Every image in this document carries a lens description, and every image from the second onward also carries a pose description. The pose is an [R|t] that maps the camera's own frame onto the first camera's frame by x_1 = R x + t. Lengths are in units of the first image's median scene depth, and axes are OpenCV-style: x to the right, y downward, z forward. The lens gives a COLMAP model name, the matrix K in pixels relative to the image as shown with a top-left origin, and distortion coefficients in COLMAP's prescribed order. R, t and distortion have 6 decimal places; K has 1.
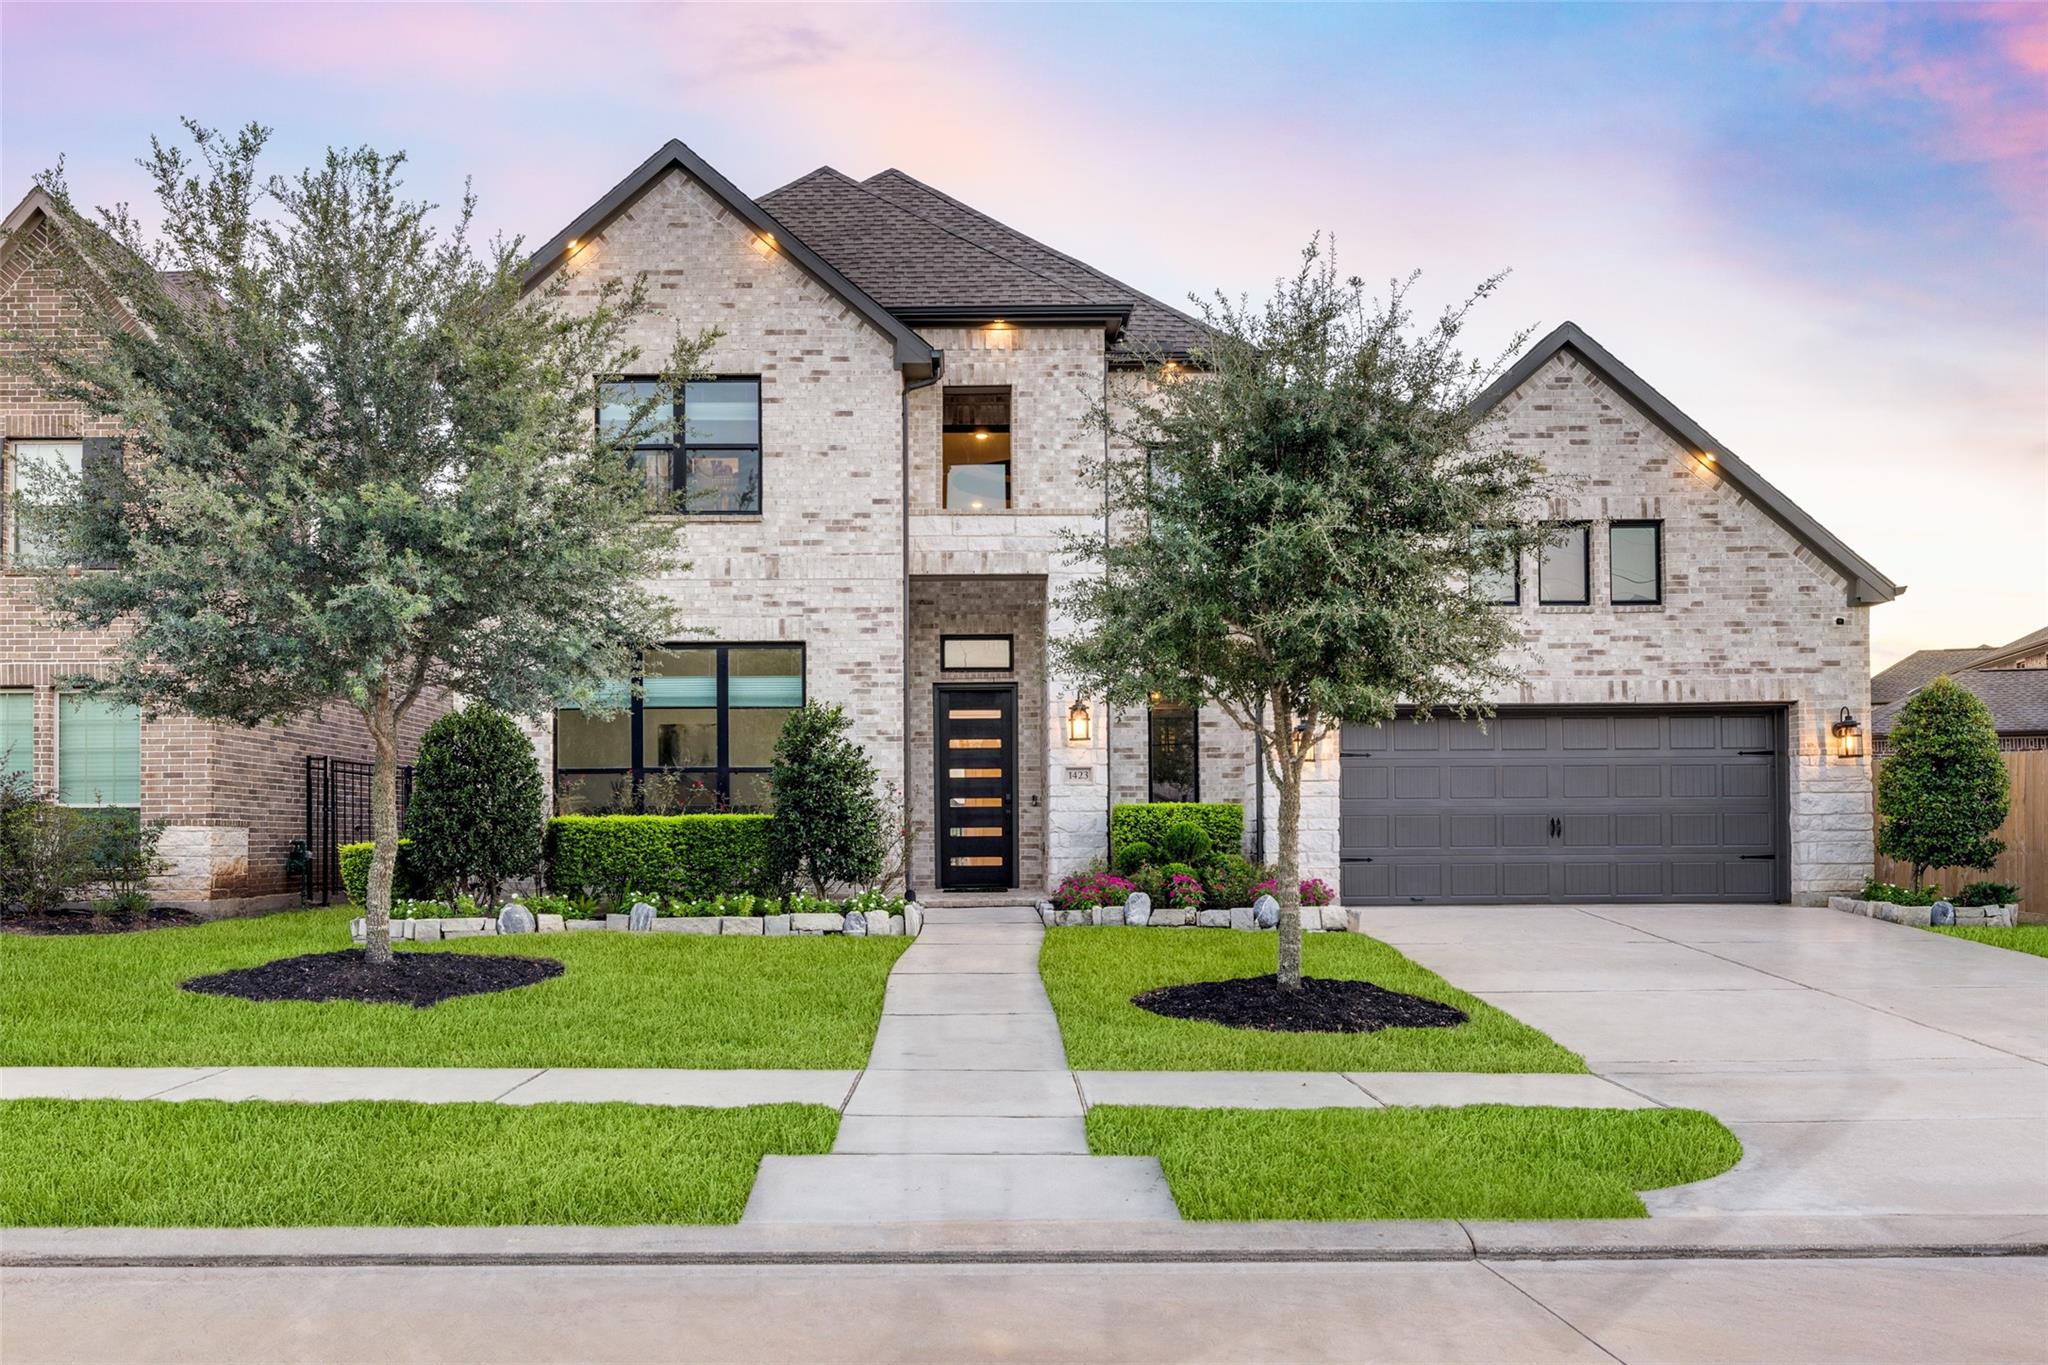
lens RADIAL K [[8321.9, 0, 1025.2], [0, 8321.9, 683.7], [0, 0, 1]] dist [0.285800, 0.000000]
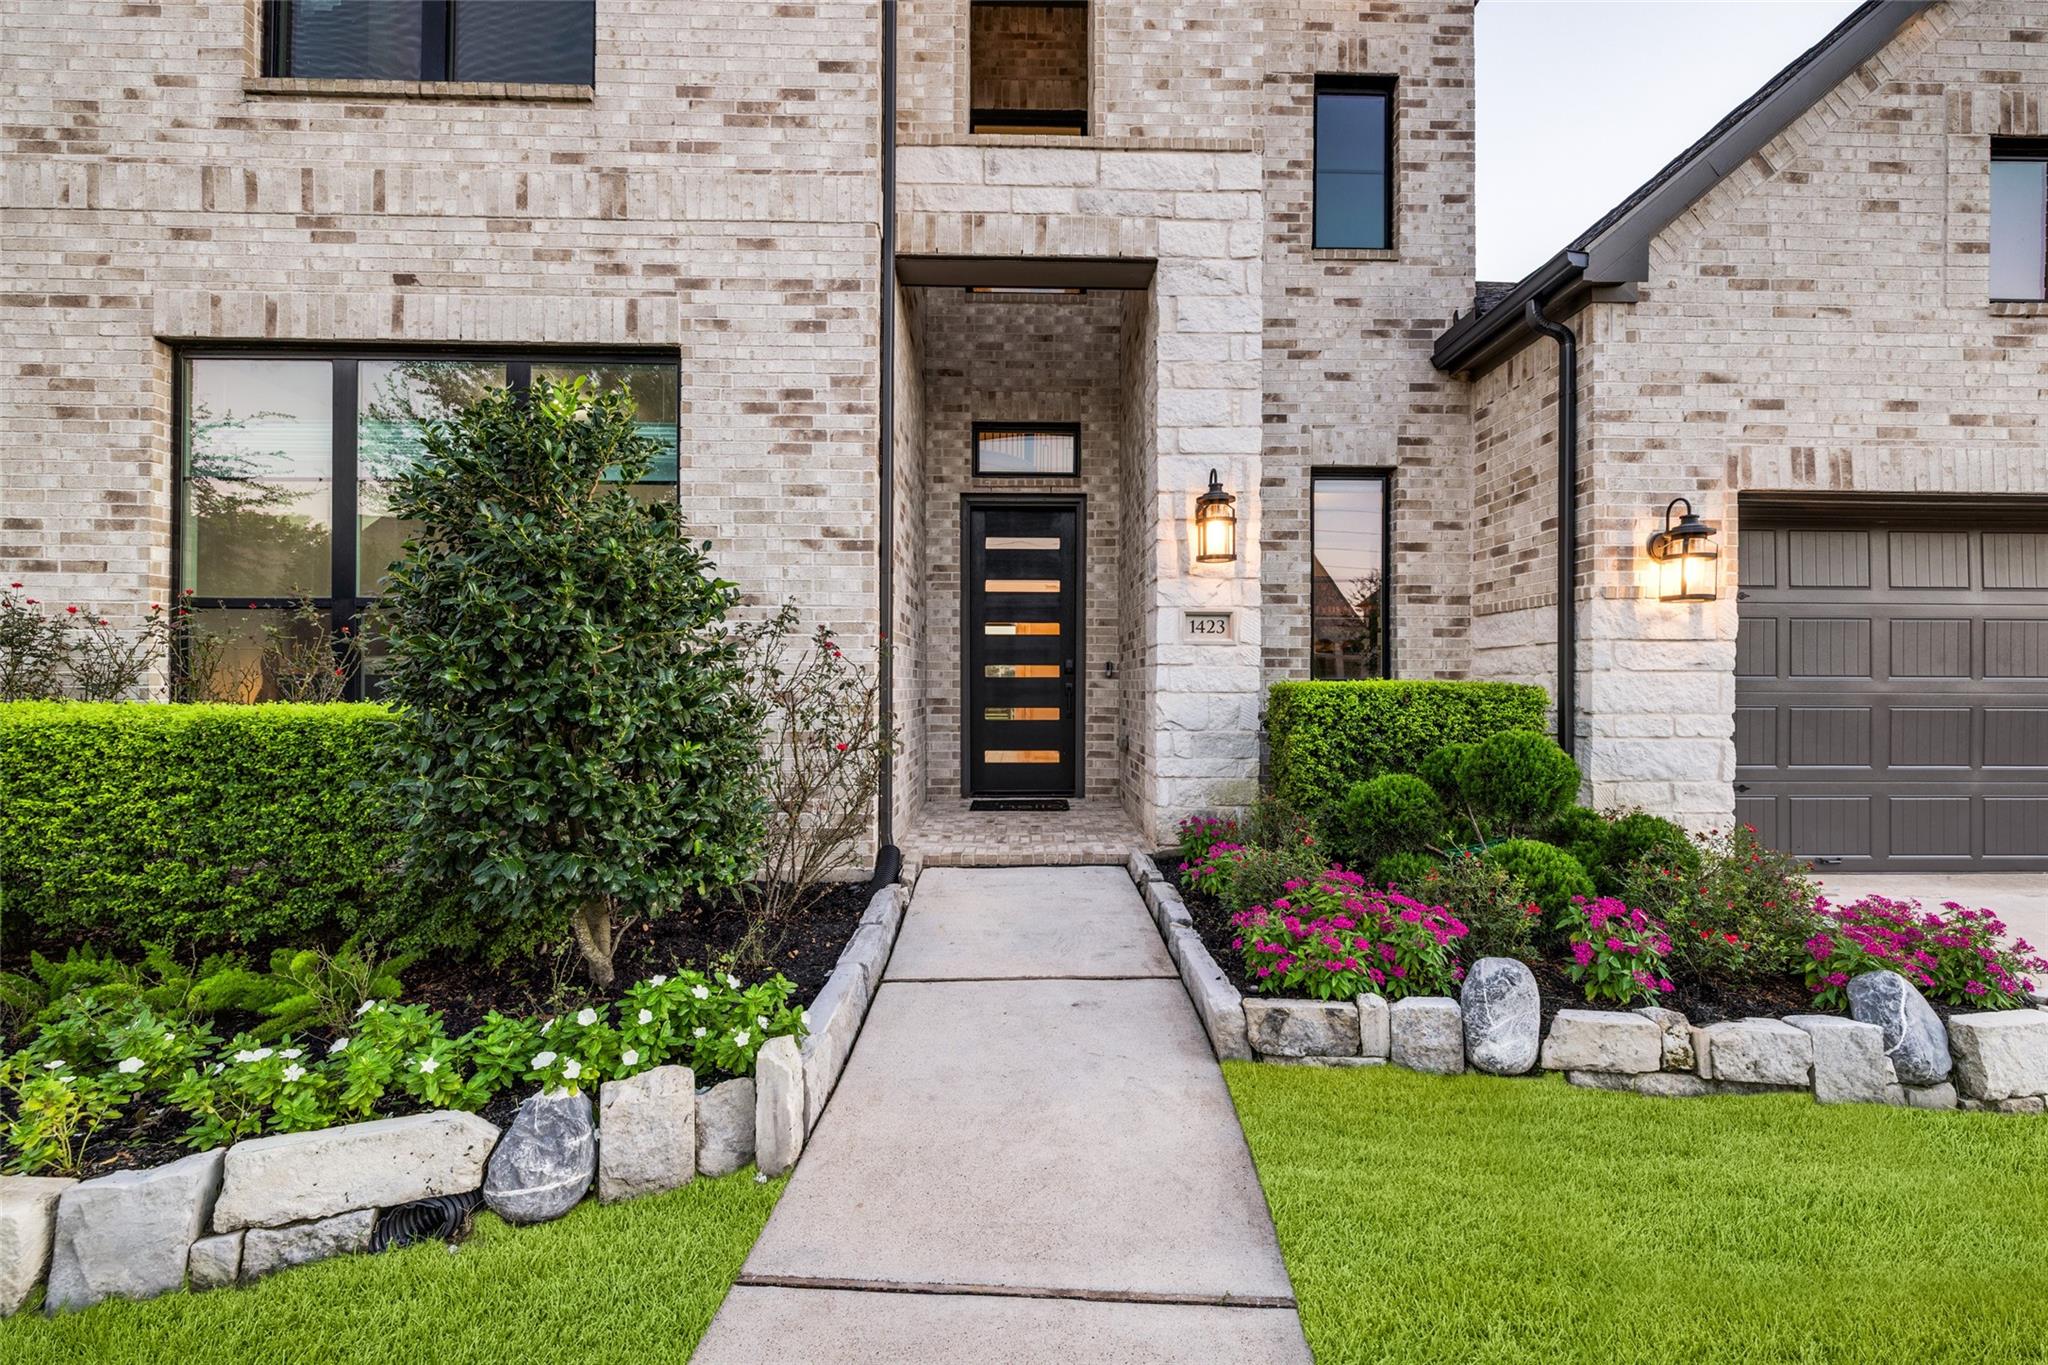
lens RADIAL K [[8321.9, 0, 1024.0], [0, 8321.9, 683.4], [0, 0, 1]] dist [0.285800, 0.000000]
pose [[0.999917, 0.011485, -0.005921, -0.002488], [-0.011388, 0.999805, 0.016125, 0.006093], [0.006105, -0.016056, 0.999852, 0.454600]]
